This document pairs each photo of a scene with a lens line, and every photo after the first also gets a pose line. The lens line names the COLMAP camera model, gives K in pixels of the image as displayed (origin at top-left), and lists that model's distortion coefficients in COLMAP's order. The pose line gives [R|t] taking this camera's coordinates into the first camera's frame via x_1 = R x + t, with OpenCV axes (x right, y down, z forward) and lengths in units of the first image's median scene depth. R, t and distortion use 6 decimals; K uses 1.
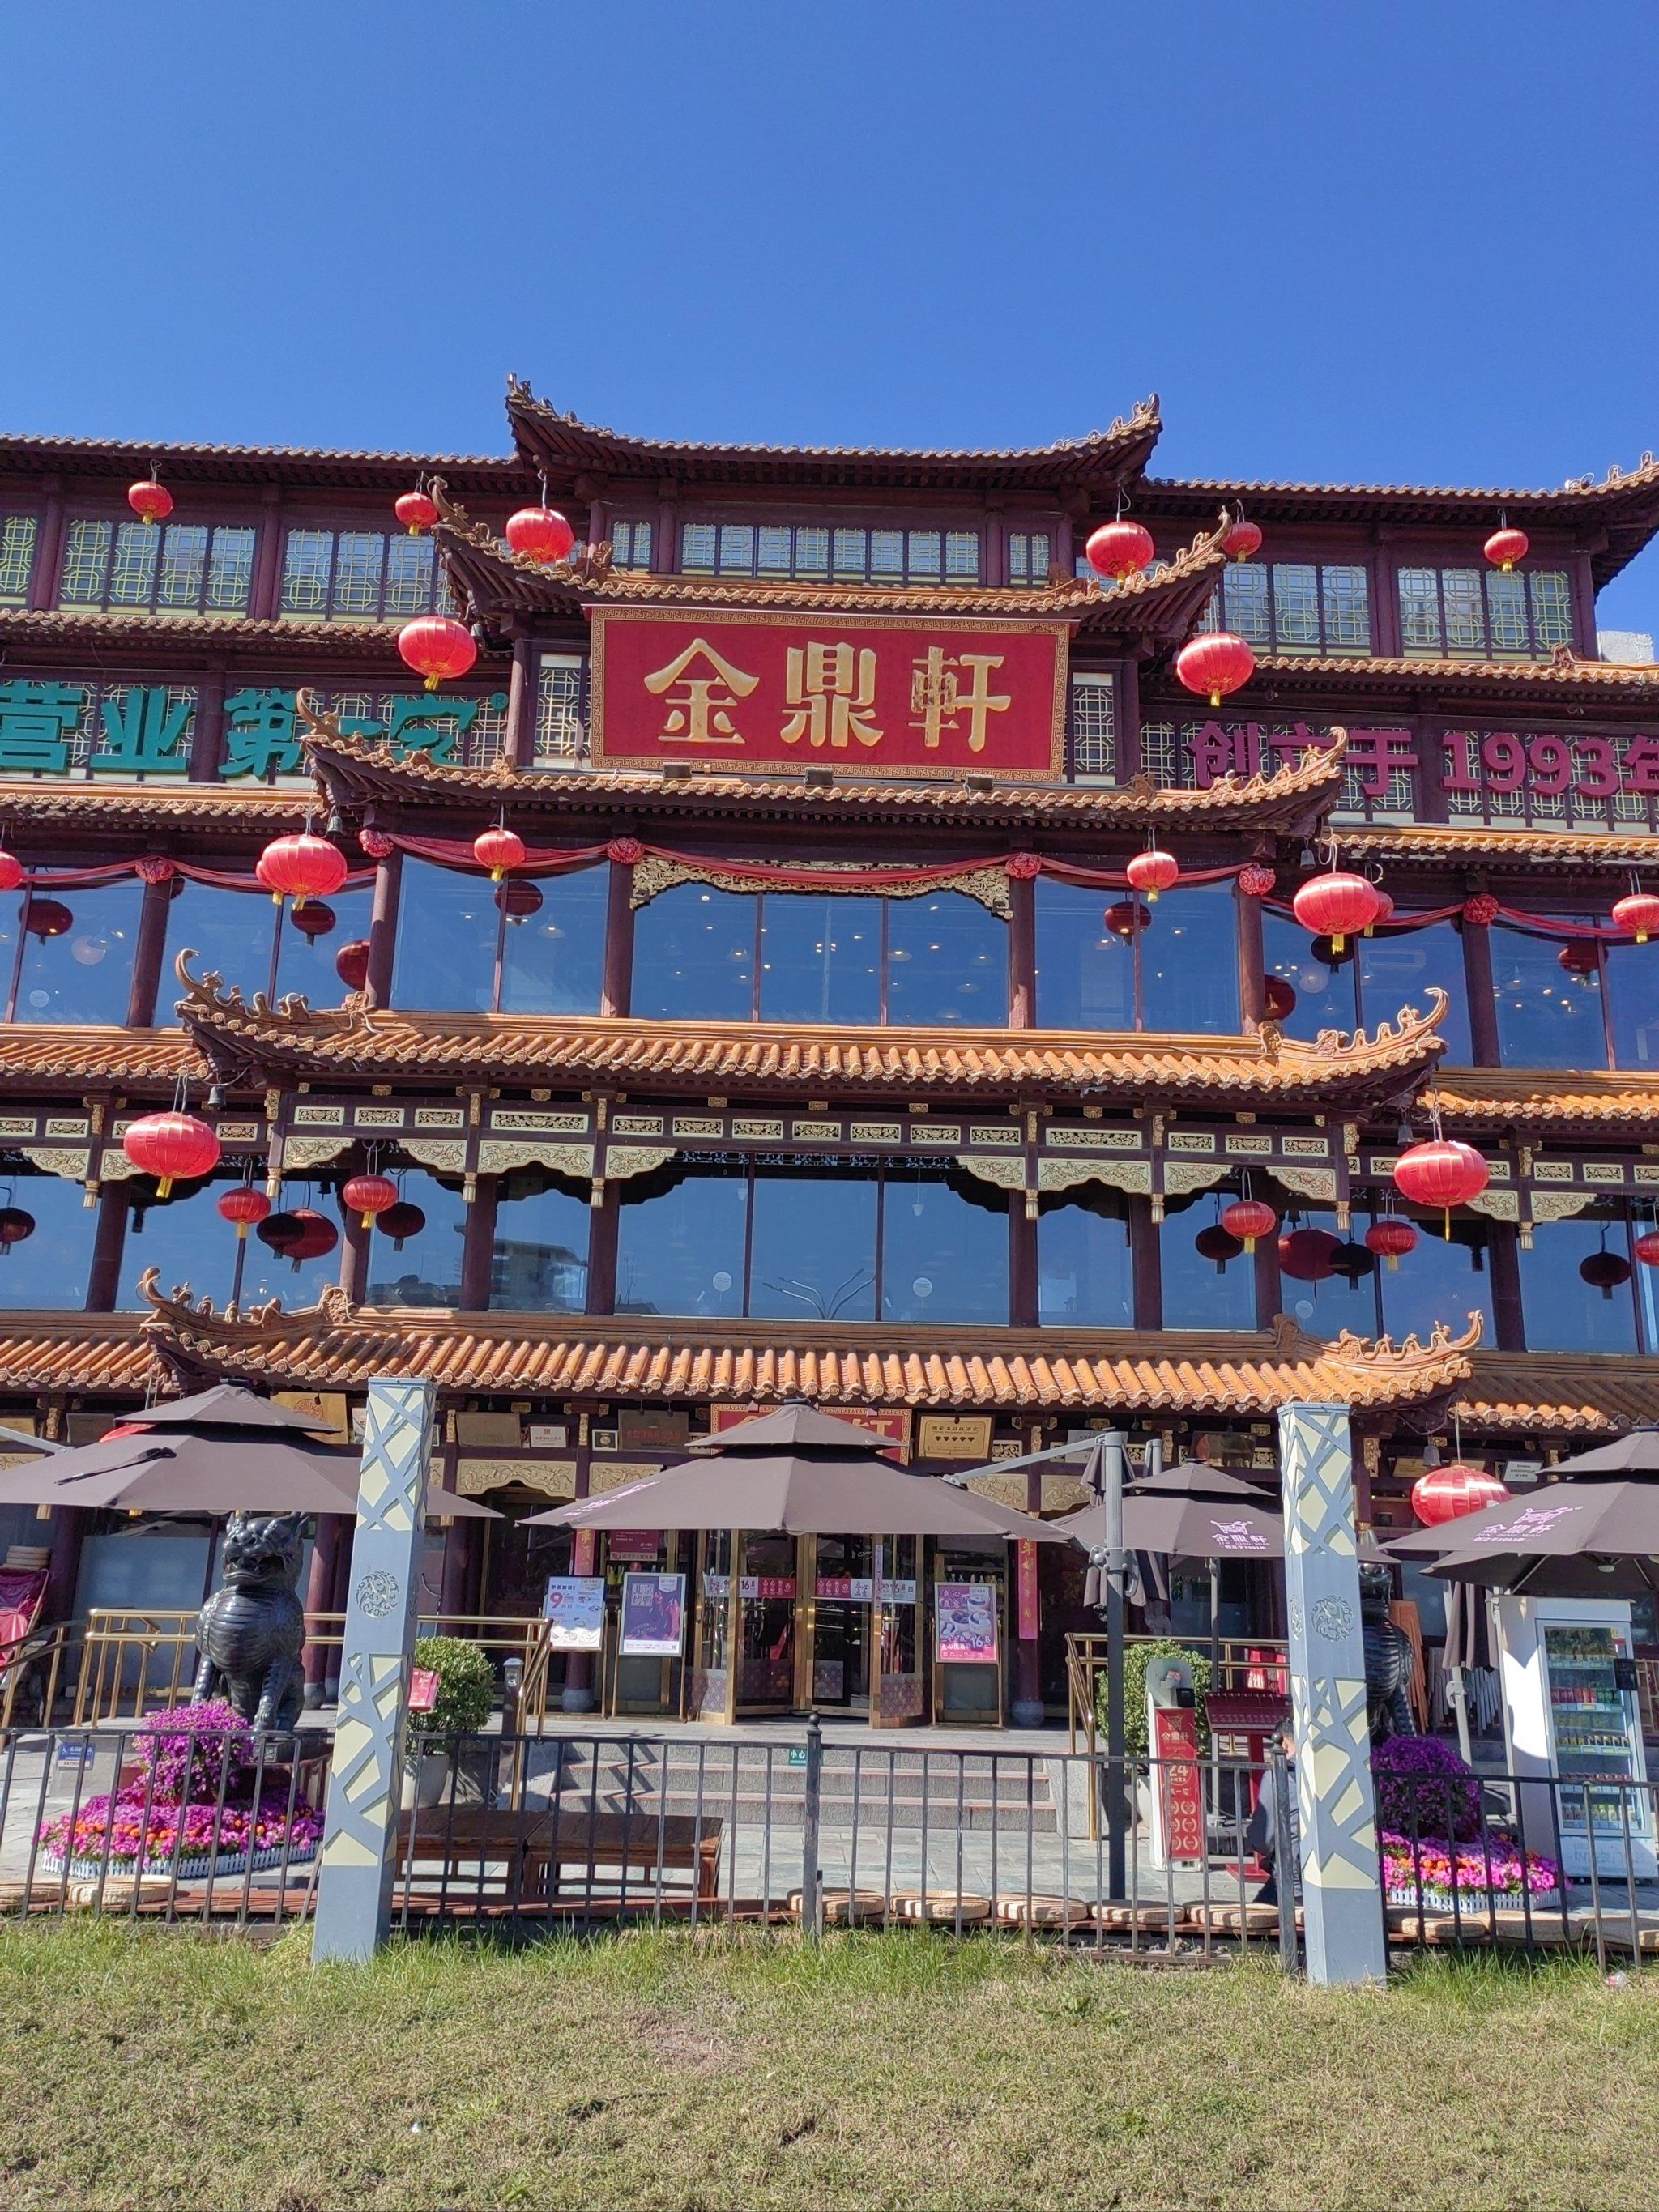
lens RADIAL K [[1752.7, 0, 821.6], [0, 1752.7, 1071.1], [0, 0, 1]] dist [0.038212, 0.010912]
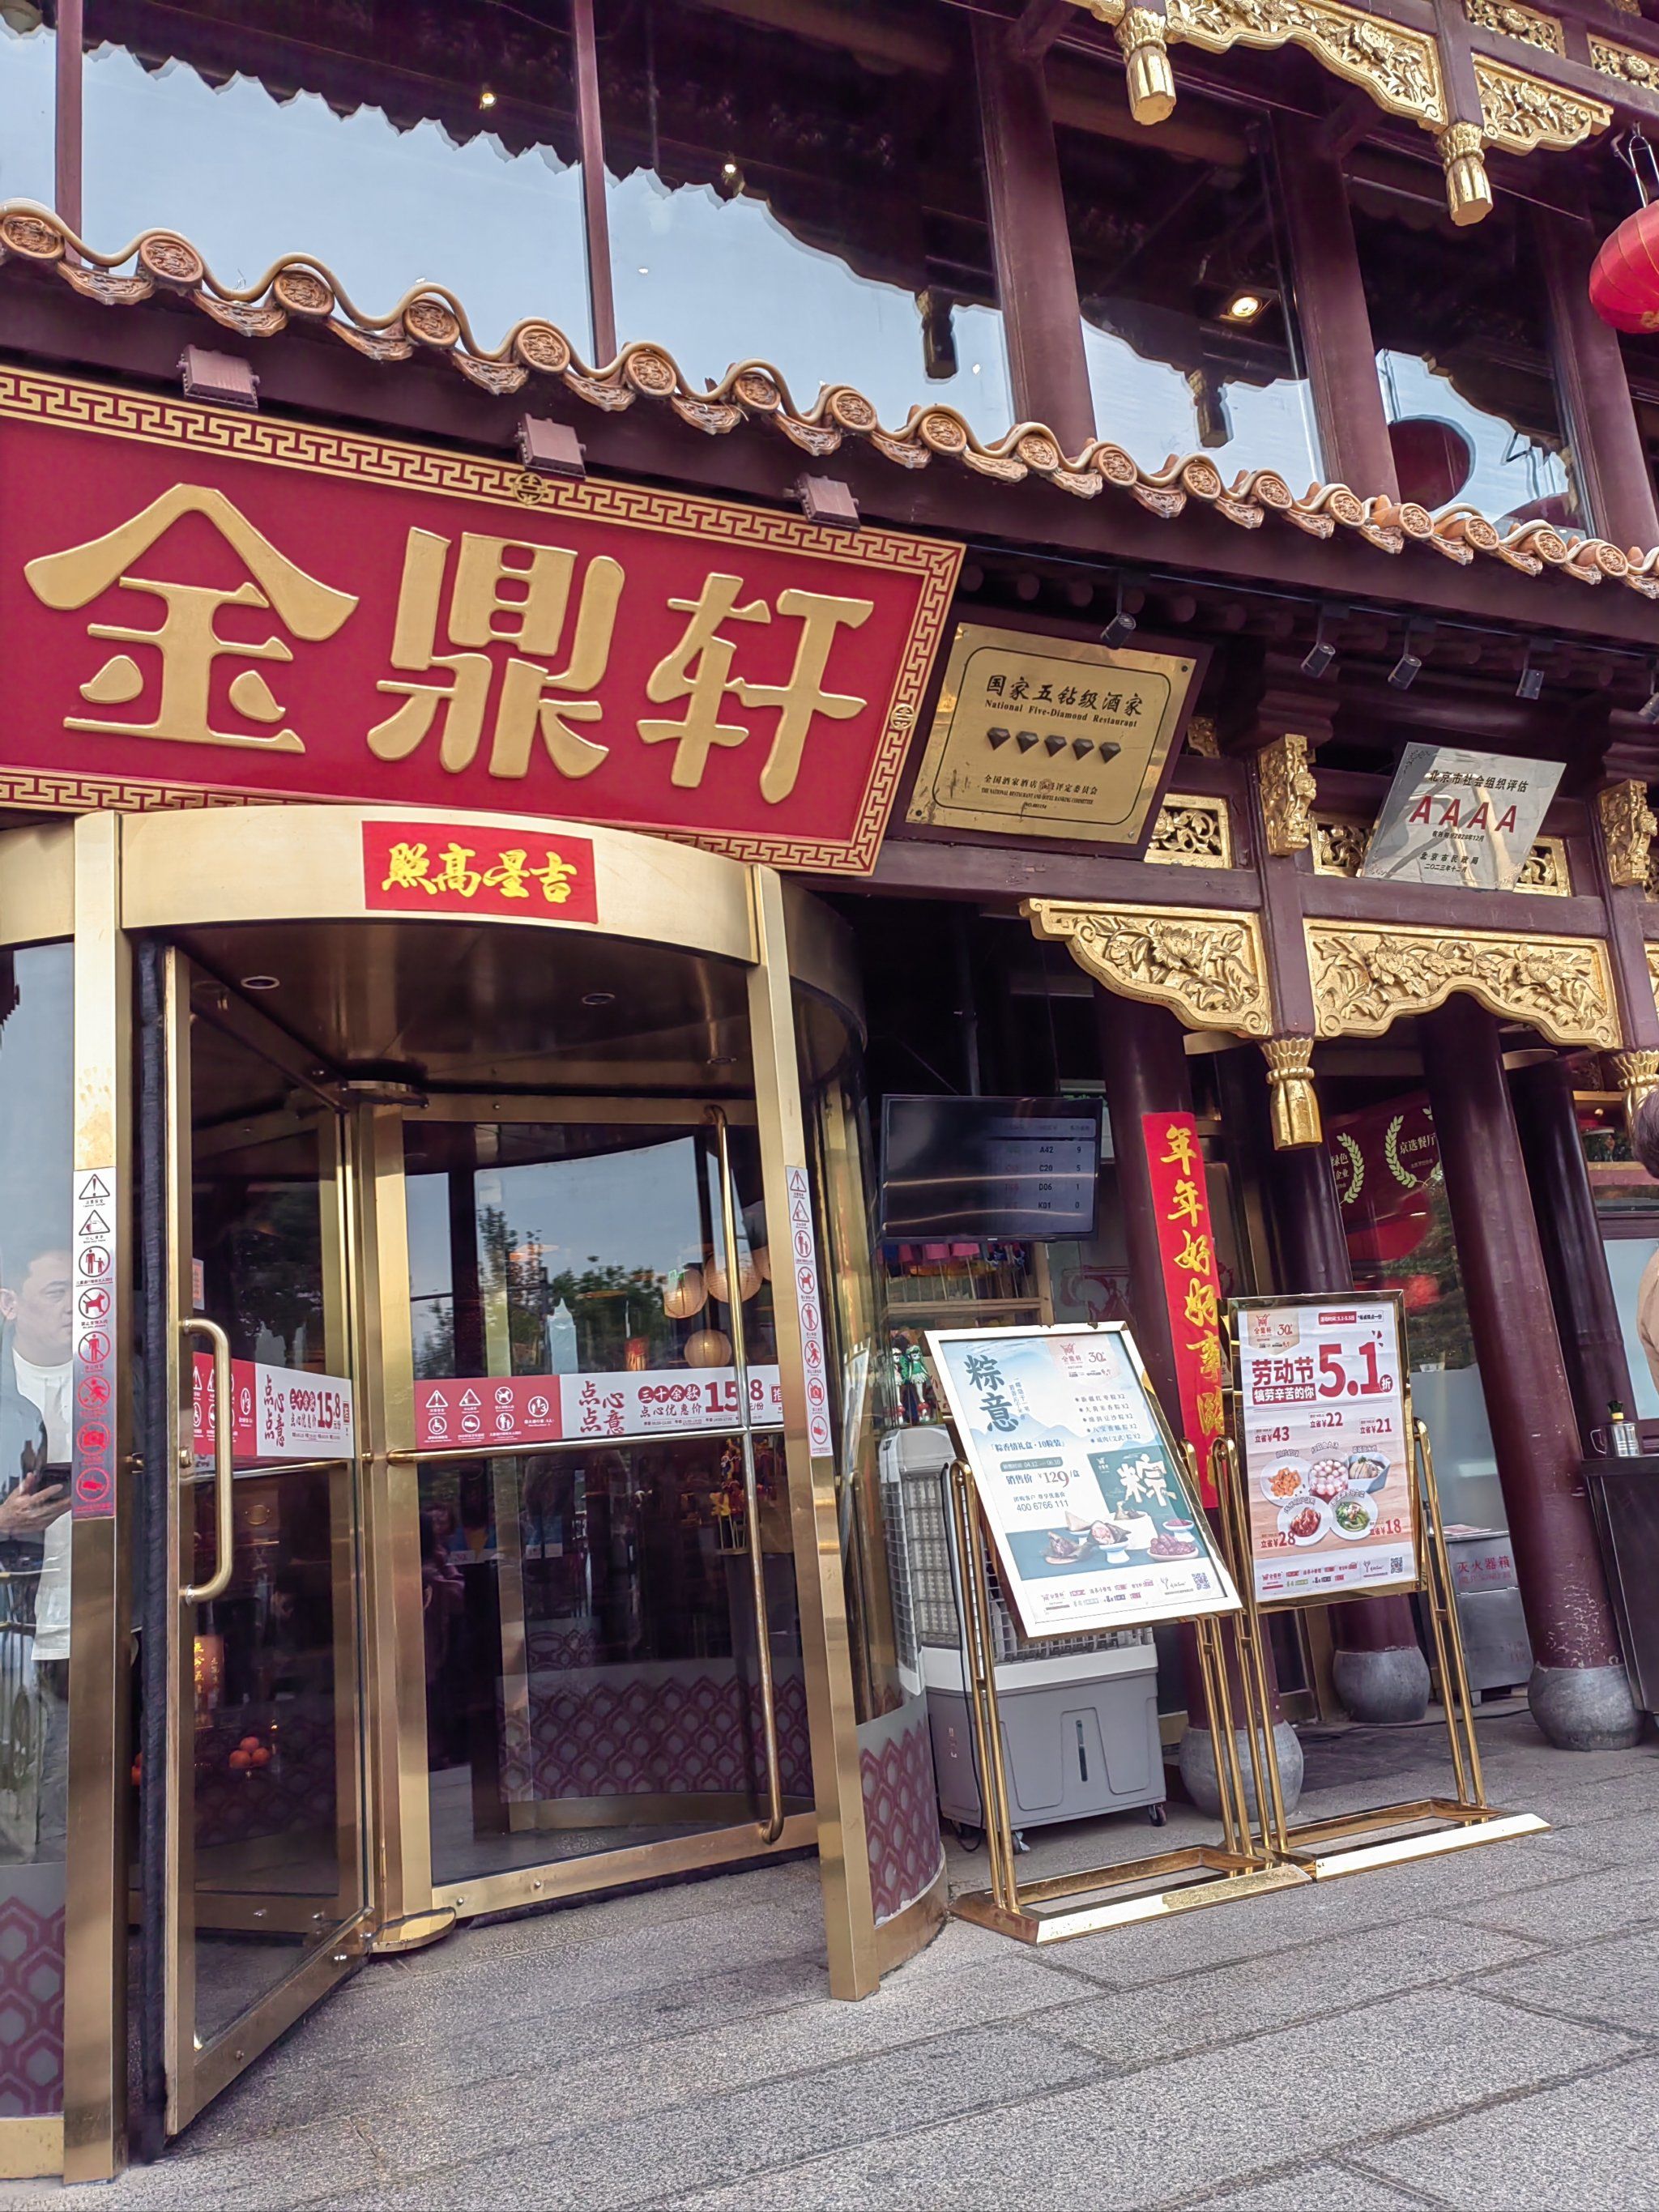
lens RADIAL K [[1752.7, 0, 863.8], [0, 1752.7, 1095.2], [0, 0, 1]] dist [0.038212, 0.010912]
pose [[0.896411, -0.010504, 0.443099, -0.055568], [-0.008026, 0.999170, 0.039924, 0.233196], [-0.443151, -0.039344, 0.895583, 0.736467]]
